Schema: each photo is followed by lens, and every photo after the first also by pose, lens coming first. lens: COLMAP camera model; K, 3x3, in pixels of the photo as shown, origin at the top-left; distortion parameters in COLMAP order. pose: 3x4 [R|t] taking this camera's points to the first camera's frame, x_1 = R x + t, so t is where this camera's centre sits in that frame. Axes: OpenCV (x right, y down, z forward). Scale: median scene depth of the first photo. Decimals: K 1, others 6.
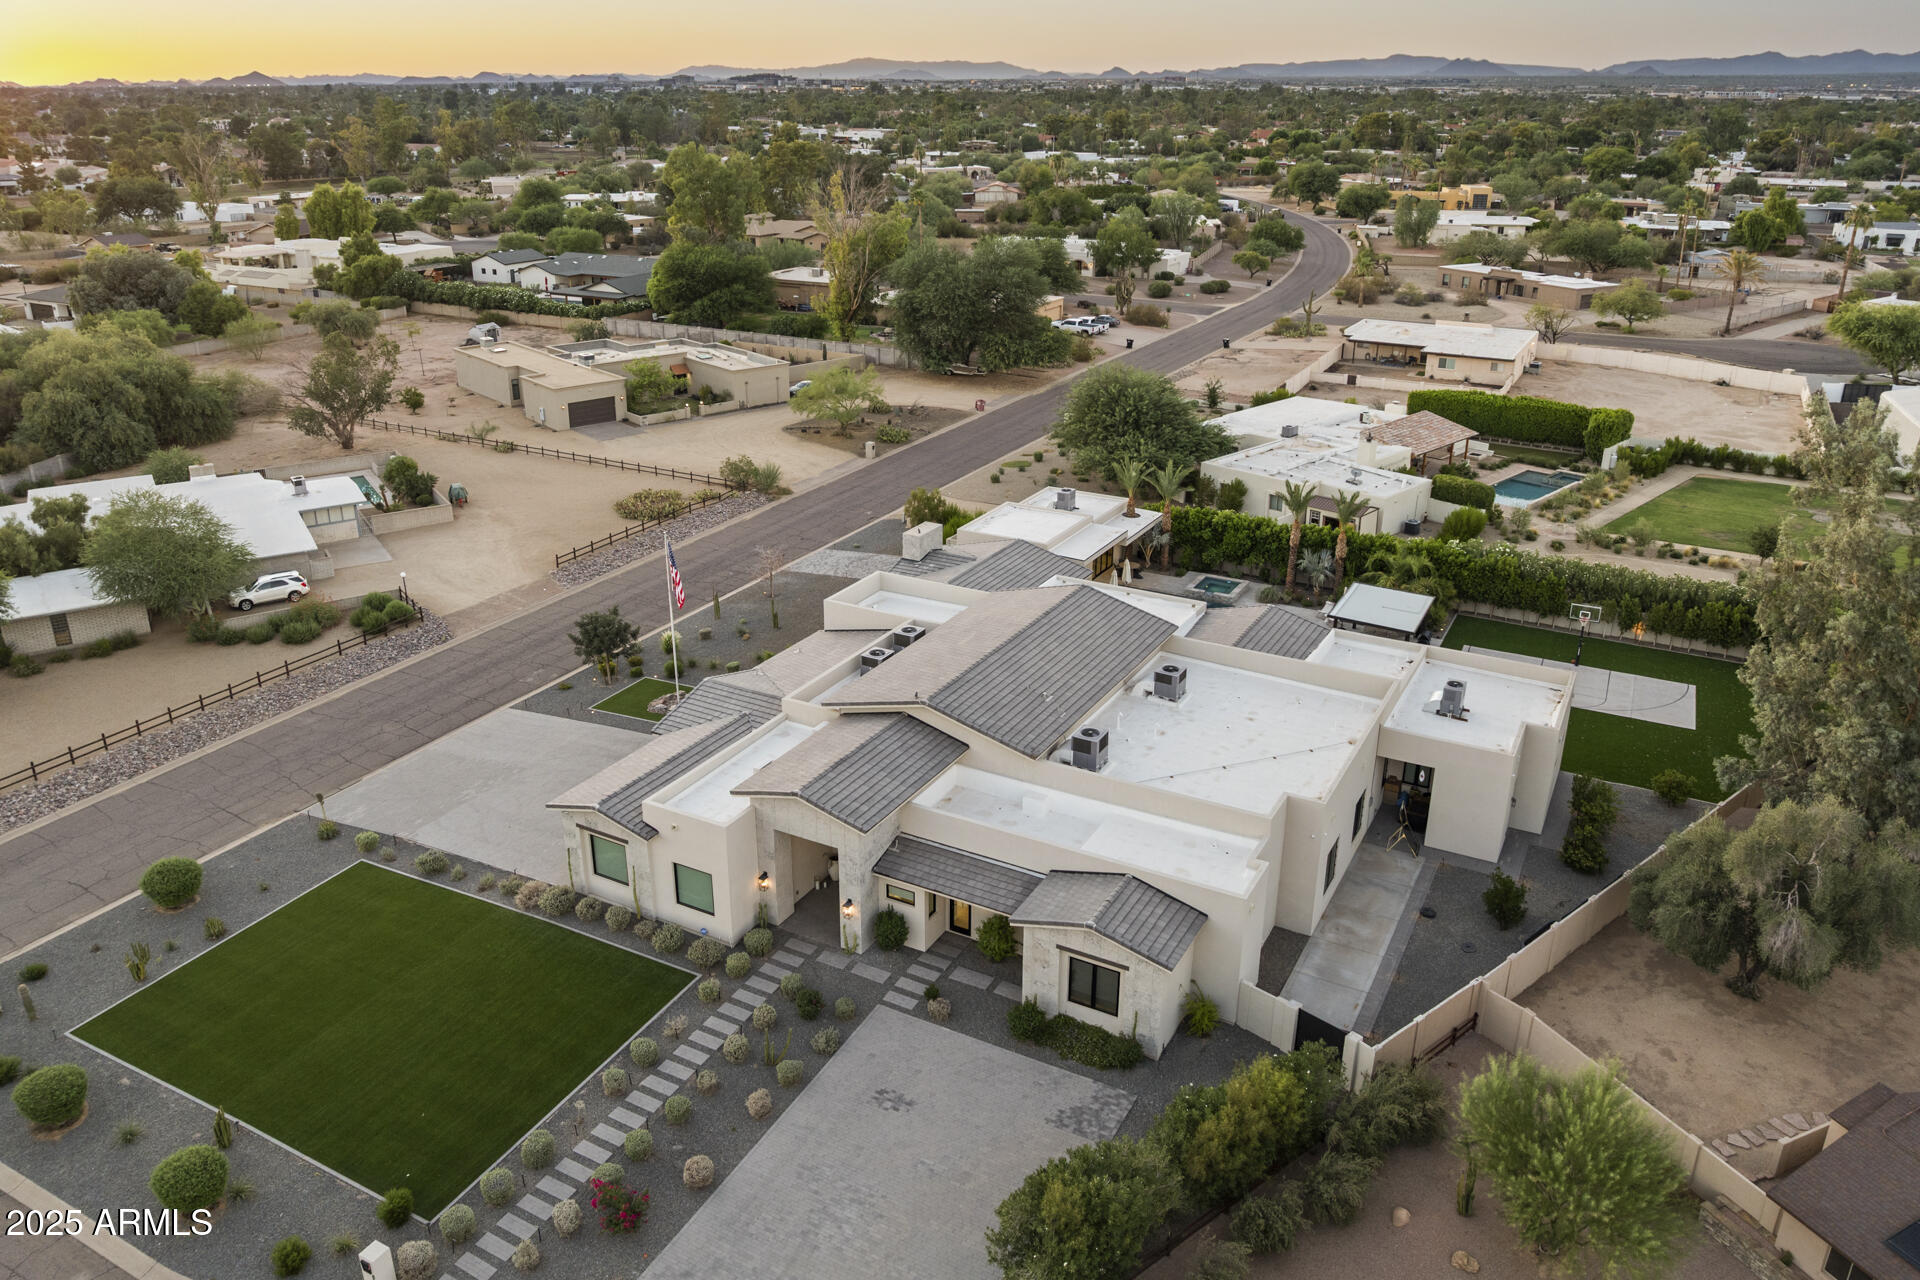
lens RADIAL K [[1350.9, 0, 965.2], [0, 1350.9, 611.5], [0, 0, 1]] dist [-0.034390, -0.003105]
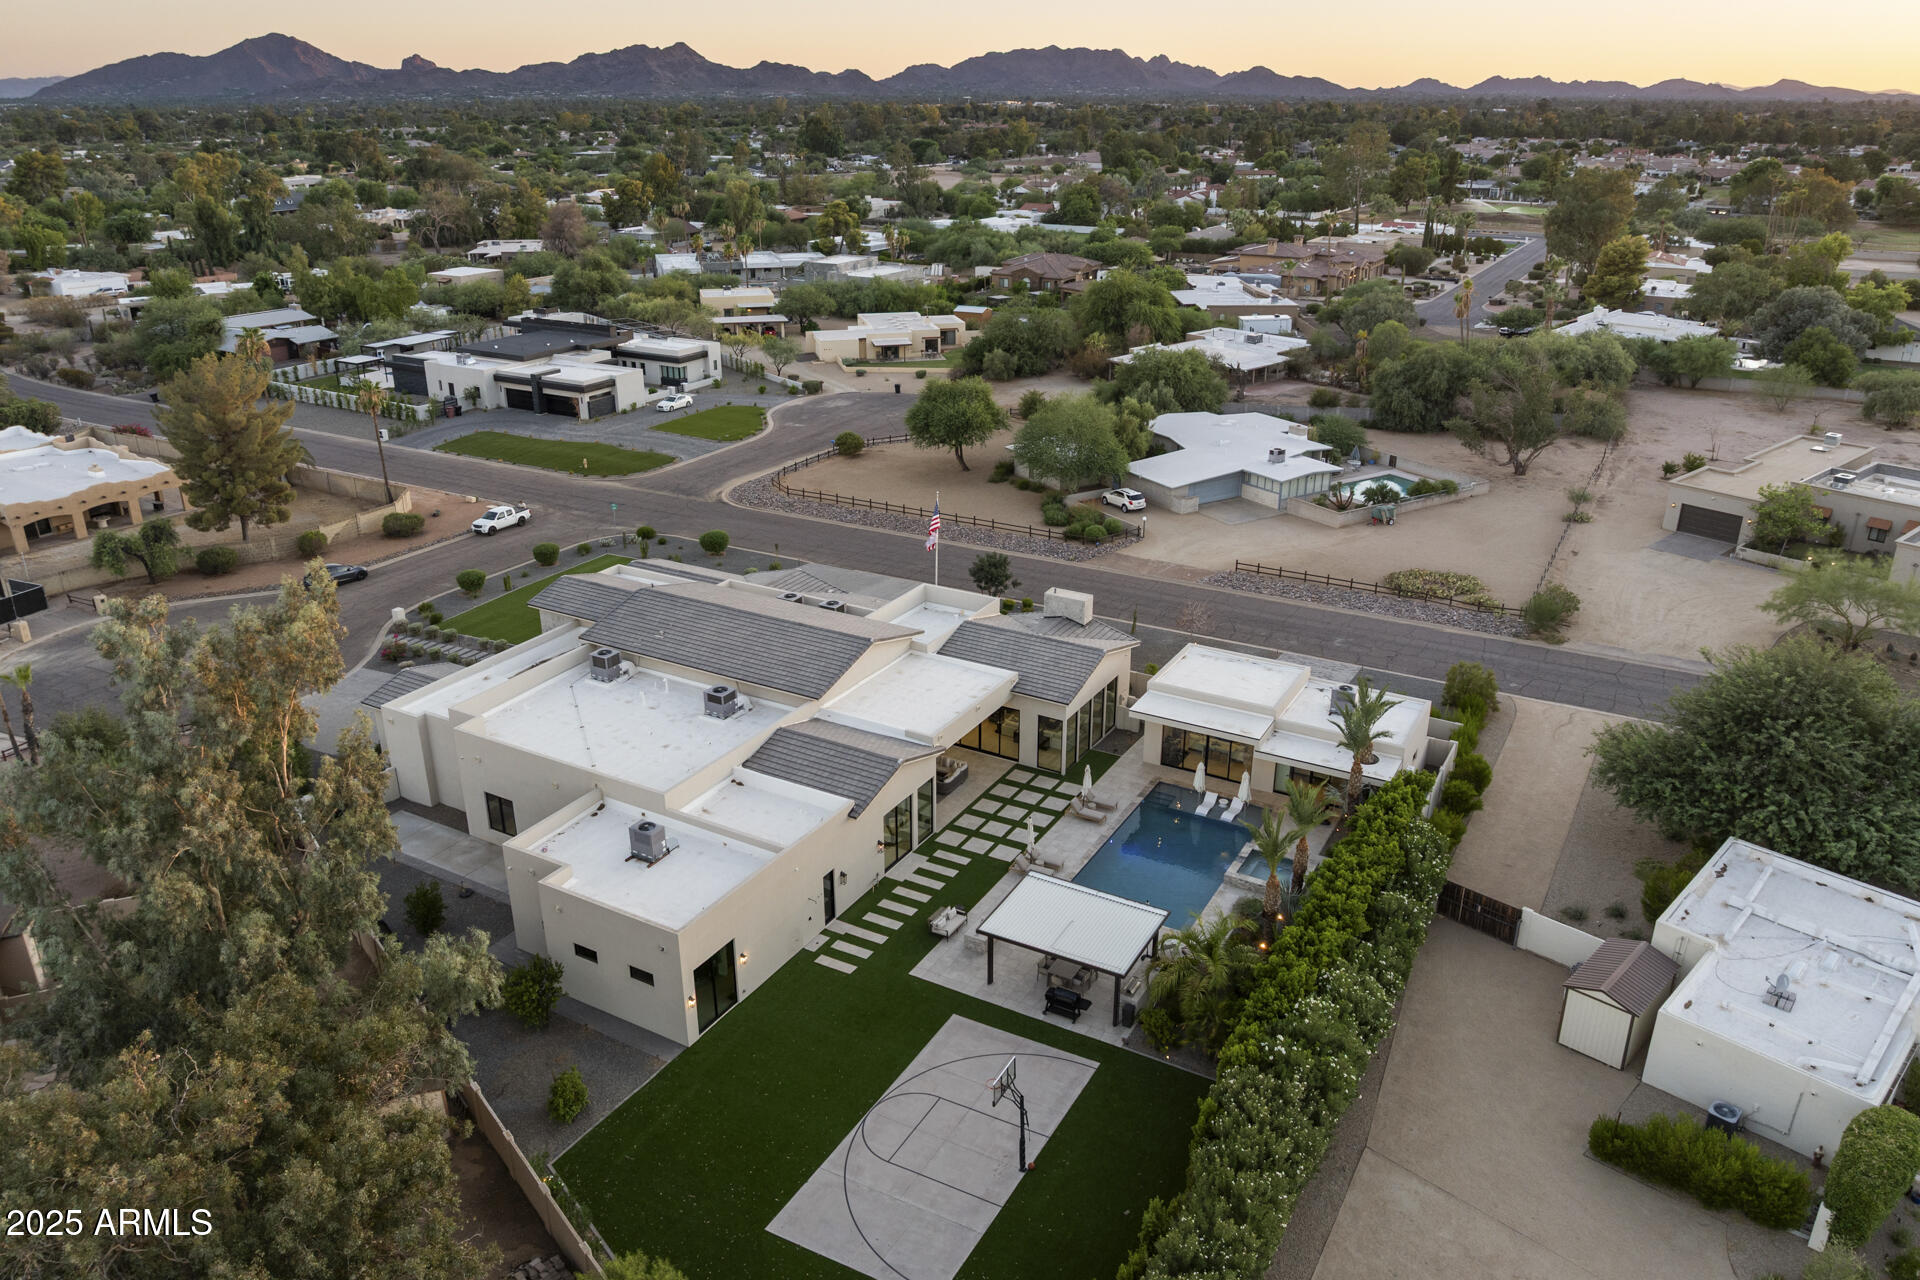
lens RADIAL K [[1350.9, 0, 965.2], [0, 1350.9, 611.5], [0, 0, 1]] dist [-0.034390, -0.003105]
pose [[-0.023037, 0.350970, -0.936103, 0.668177], [-0.361786, 0.869963, 0.335075, -0.261321], [0.931976, 0.346388, 0.106935, 0.603268]]
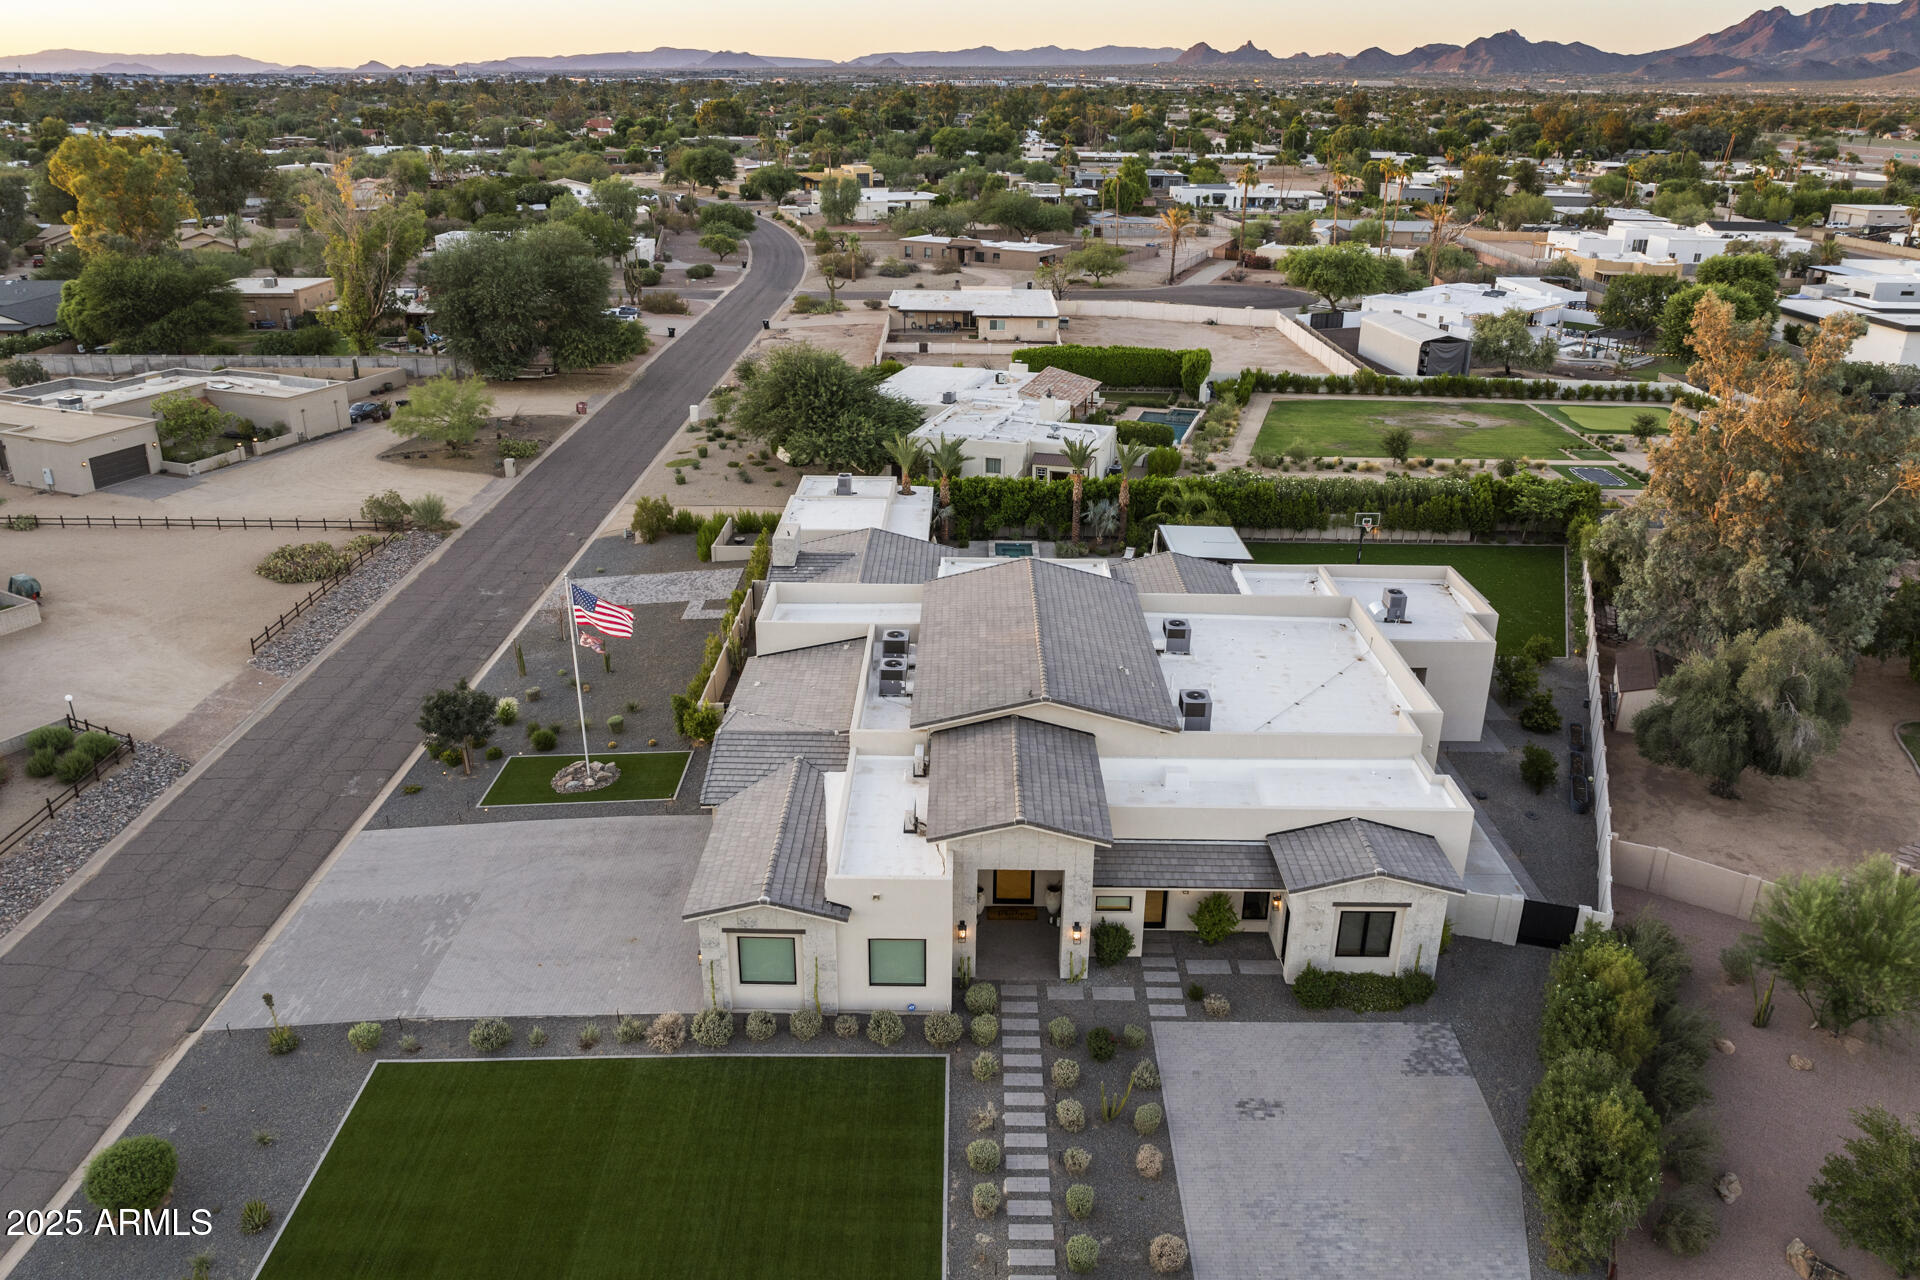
lens RADIAL K [[1329.2, 0, 960.0], [0, 1329.2, 640.0], [0, 0, 1]] dist [-0.033329, -0.003983]
pose [[0.880869, -0.177721, 0.438731, -0.243004], [0.164869, 0.983998, 0.067578, -0.022021], [-0.443720, 0.012805, 0.896074, 0.110833]]
